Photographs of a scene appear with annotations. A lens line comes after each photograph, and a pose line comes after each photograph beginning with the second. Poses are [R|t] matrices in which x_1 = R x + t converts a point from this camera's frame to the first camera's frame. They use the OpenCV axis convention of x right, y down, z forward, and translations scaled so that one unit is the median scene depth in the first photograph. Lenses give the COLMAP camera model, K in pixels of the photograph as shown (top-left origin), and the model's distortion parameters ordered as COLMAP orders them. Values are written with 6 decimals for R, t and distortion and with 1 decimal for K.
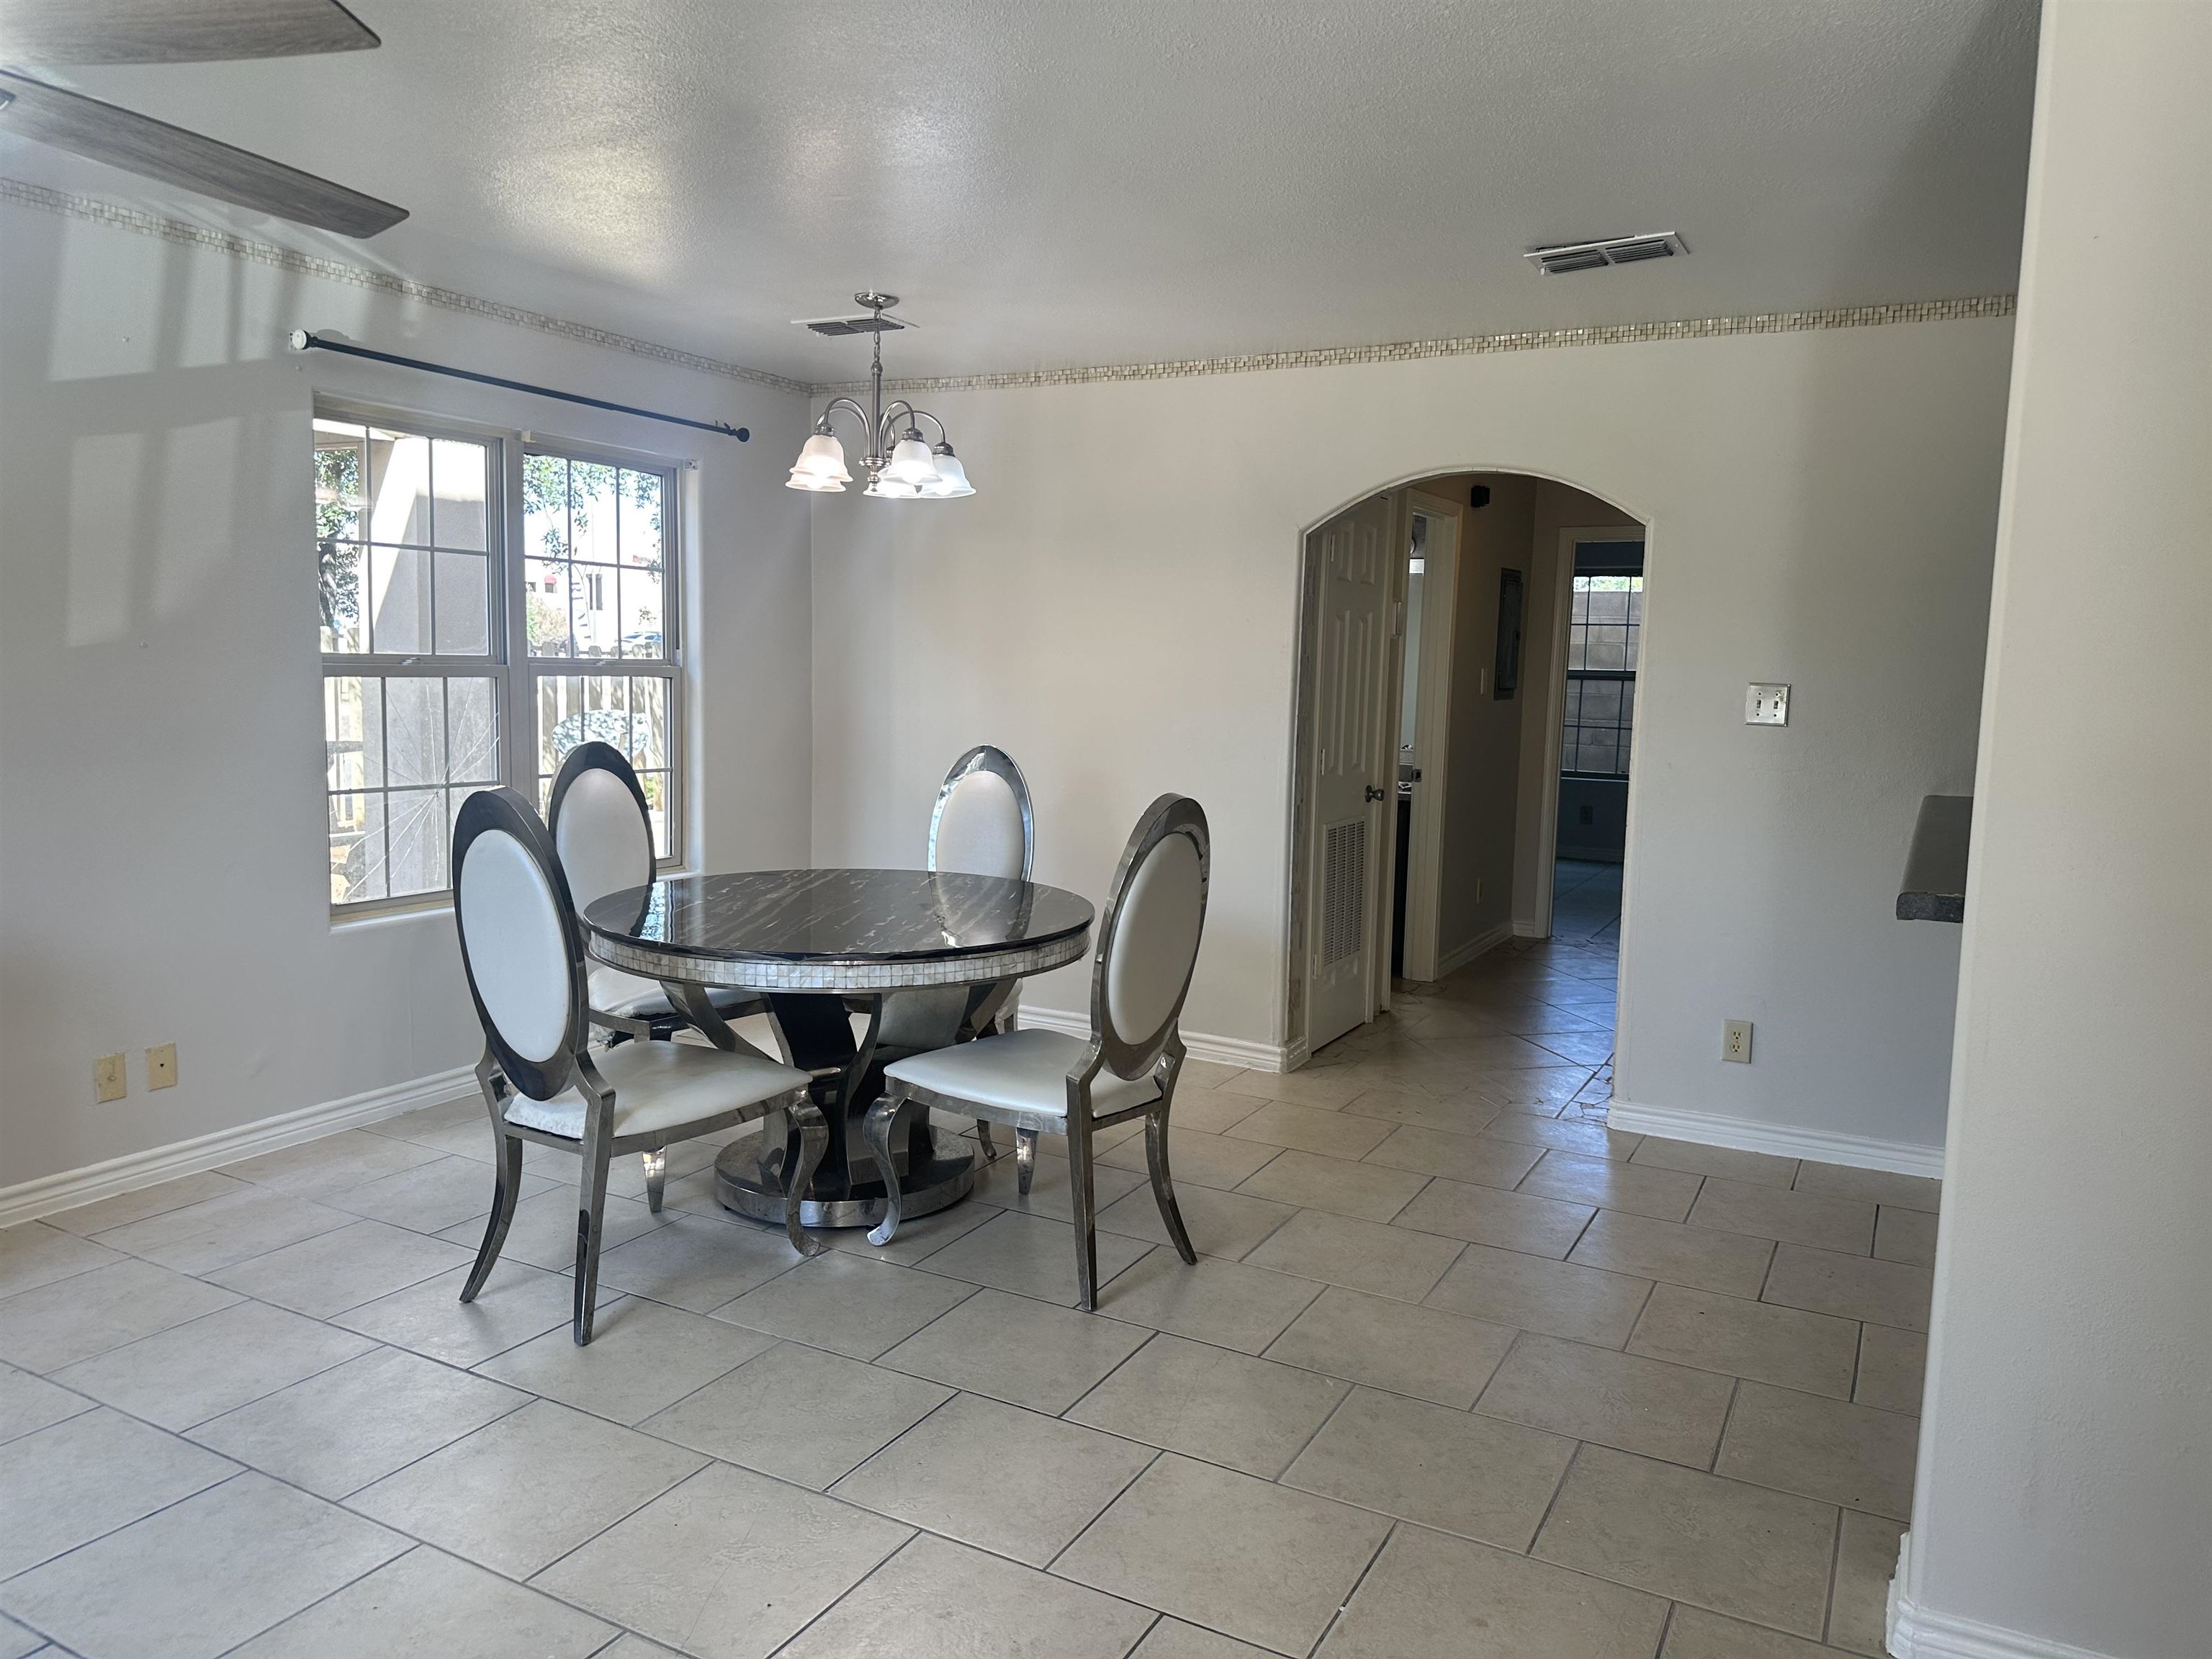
lens RADIAL K [[1565.8, 0, 1112.8], [0, 1565.8, 817.3], [0, 0, 1]] dist [0.004245, -0.021016]
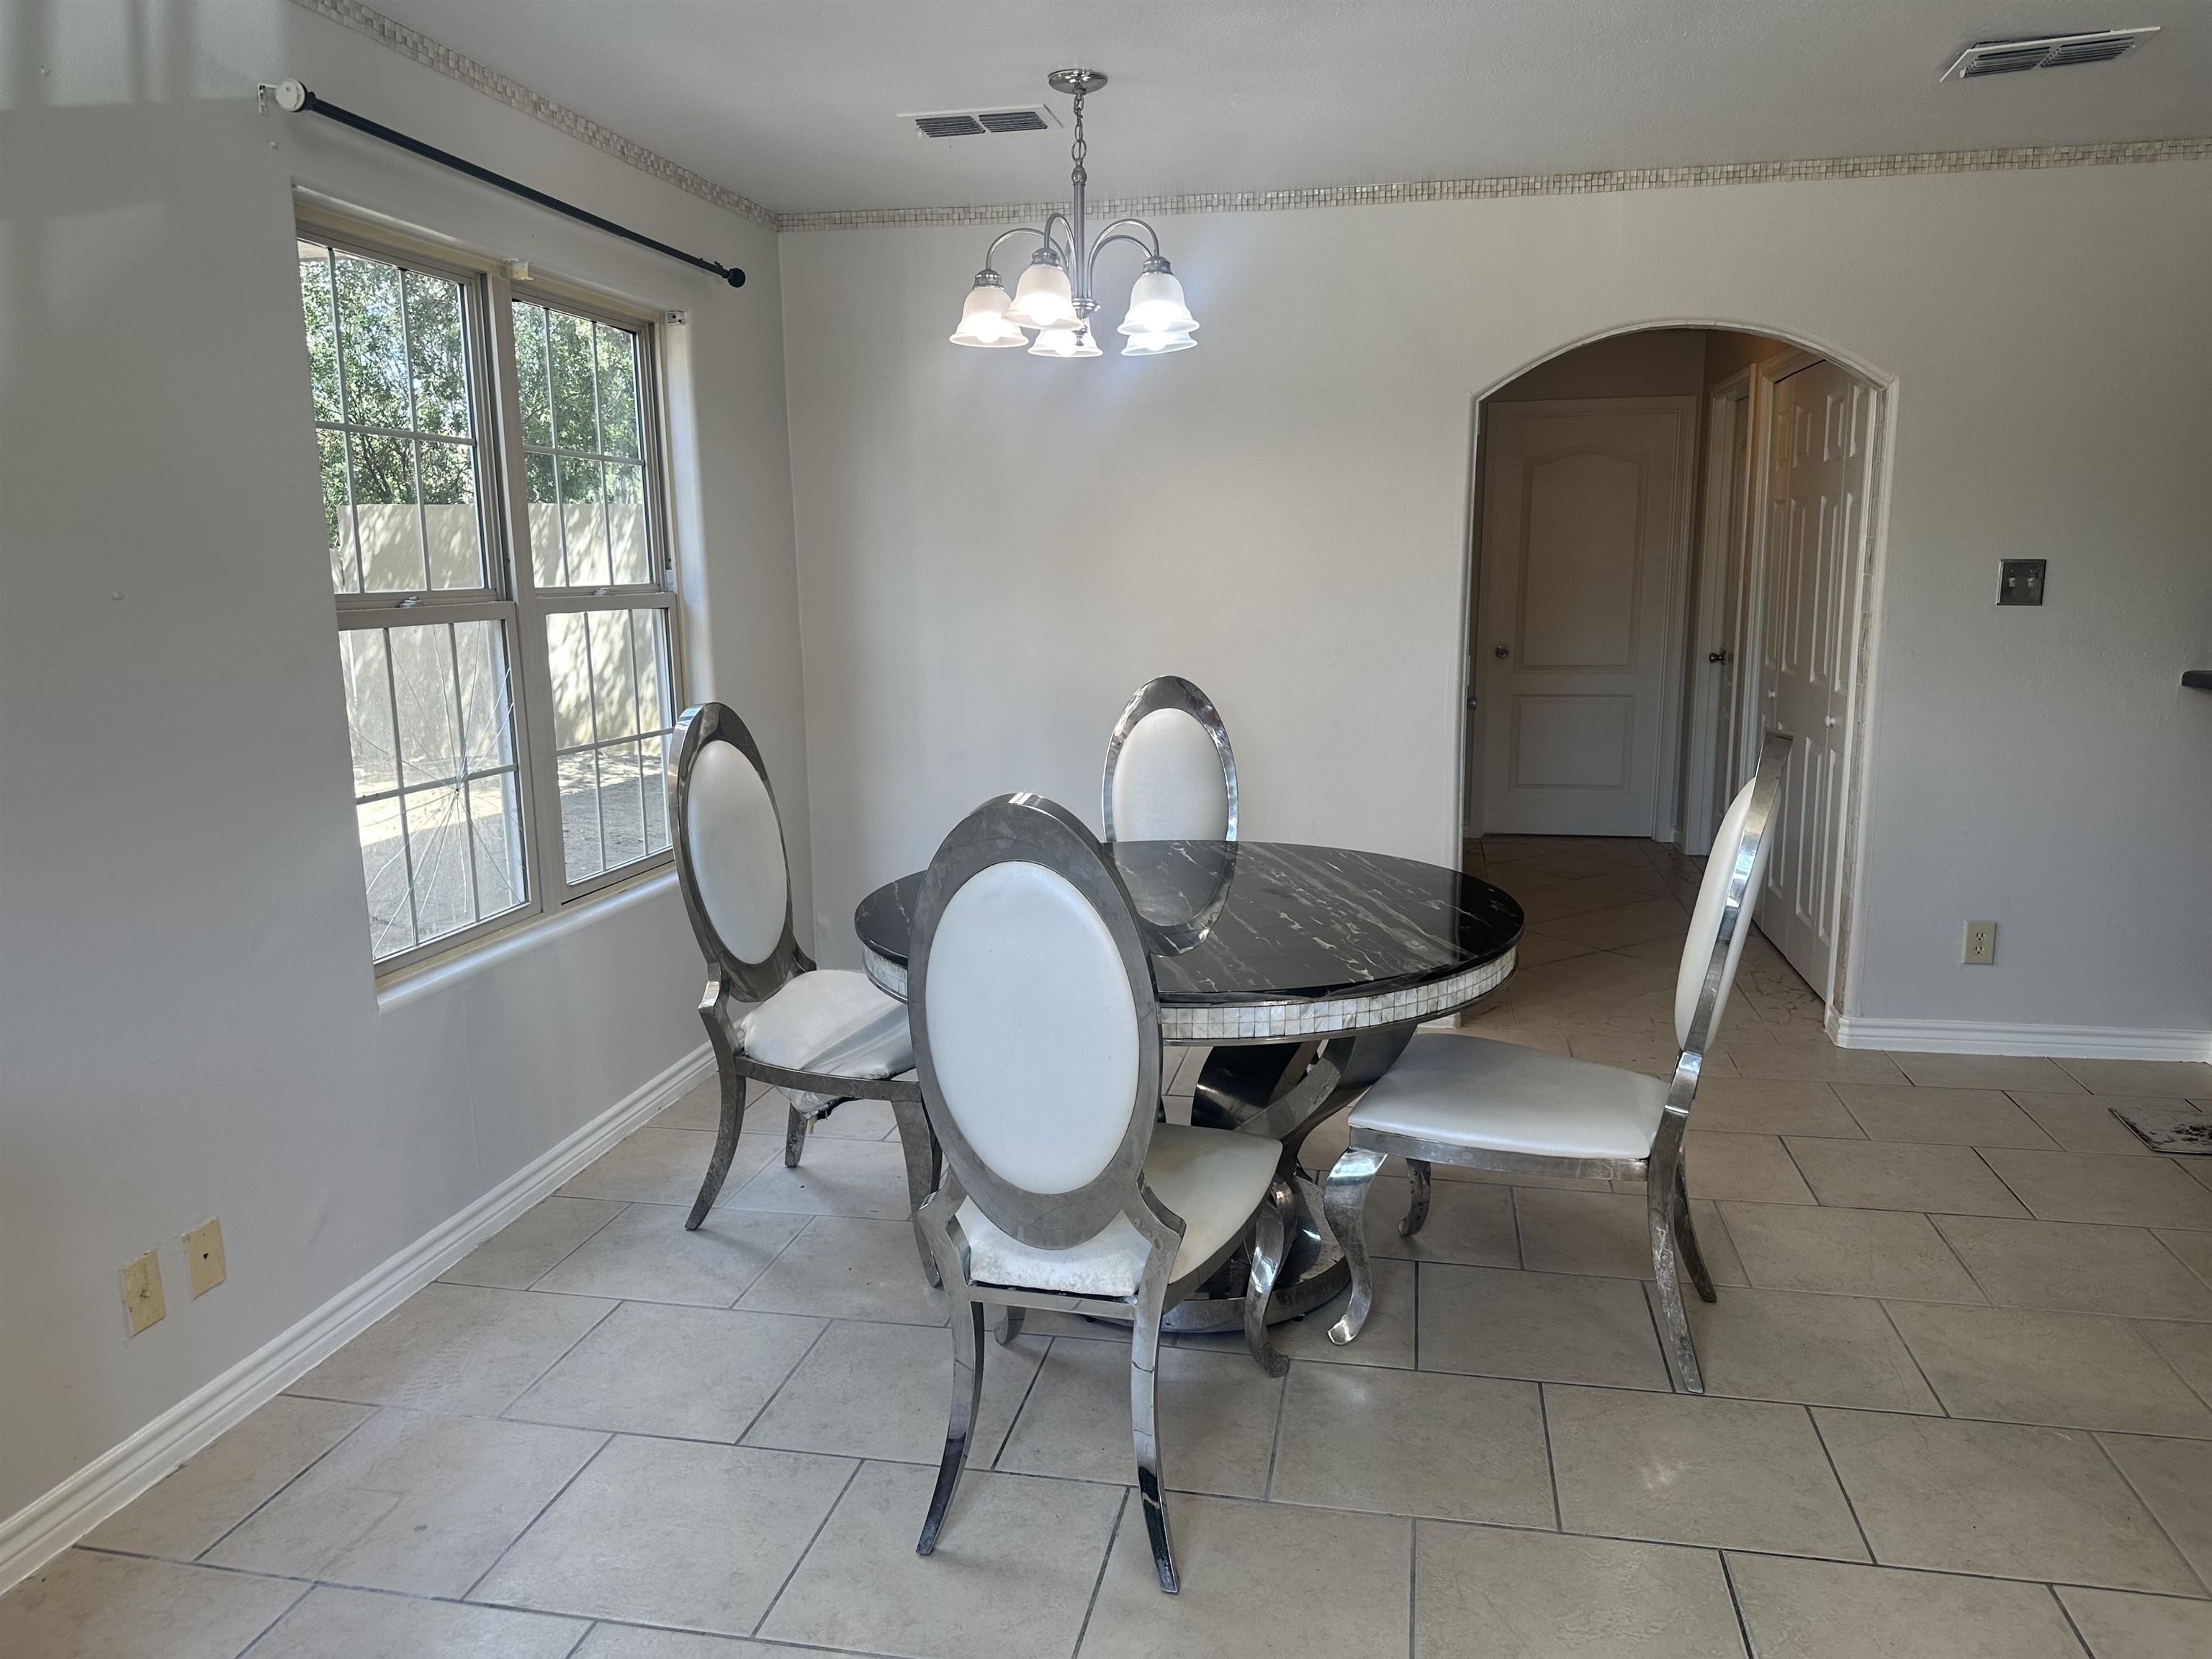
lens RADIAL K [[1565.8, 0, 1100.2], [0, 1565.8, 841.1], [0, 0, 1]] dist [0.004245, -0.021016]
pose [[0.955845, -0.088563, 0.280208, -0.367160], [0.065424, 0.993709, 0.090900, -0.038761], [-0.286496, -0.068554, 0.955626, 0.256026]]
